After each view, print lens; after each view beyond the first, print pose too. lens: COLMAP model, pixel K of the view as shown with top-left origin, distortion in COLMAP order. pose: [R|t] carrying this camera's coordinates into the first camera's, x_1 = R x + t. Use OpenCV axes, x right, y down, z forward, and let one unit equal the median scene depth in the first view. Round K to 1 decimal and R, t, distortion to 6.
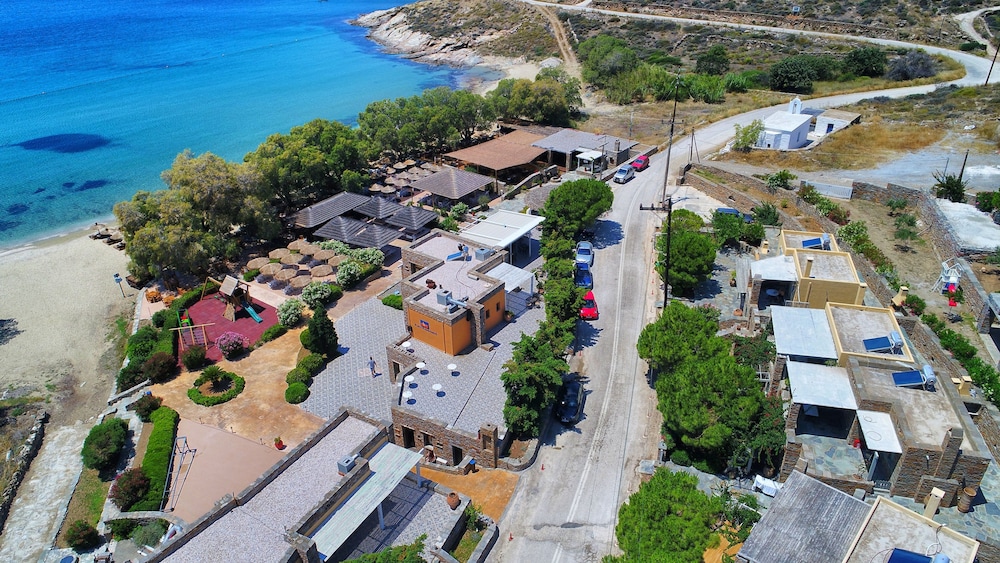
lens RADIAL K [[676.4, 0, 500.0], [0, 676.4, 281.5], [0, 0, 1]] dist [0.006041, 0.001454]
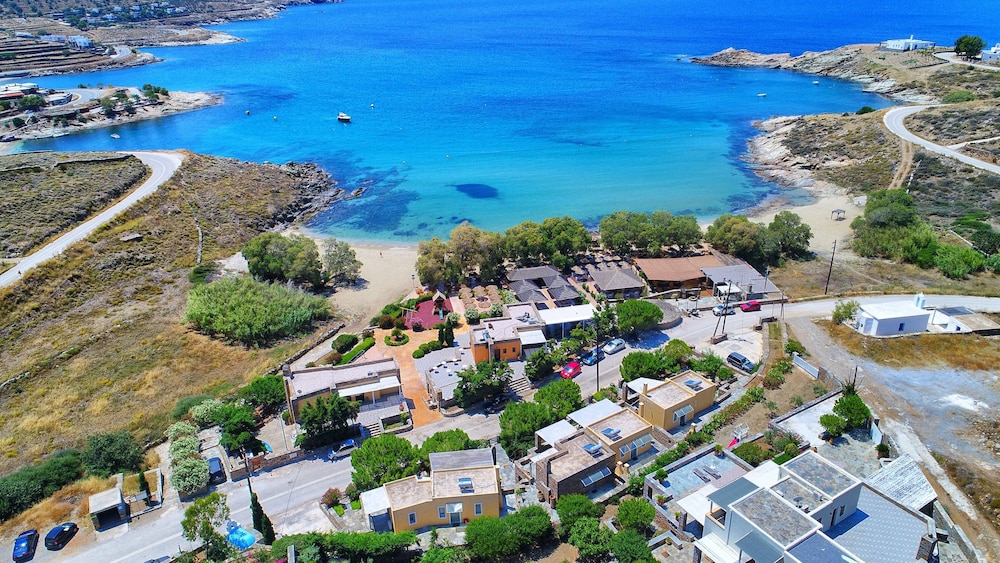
lens RADIAL K [[676.4, 0, 500.0], [0, 676.4, 281.5], [0, 0, 1]] dist [0.006041, 0.001454]
pose [[0.740235, 0.280496, -0.611044, 0.607821], [-0.321154, 0.945949, 0.045177, -0.121687], [0.590688, 0.162797, 0.790307, -0.281542]]
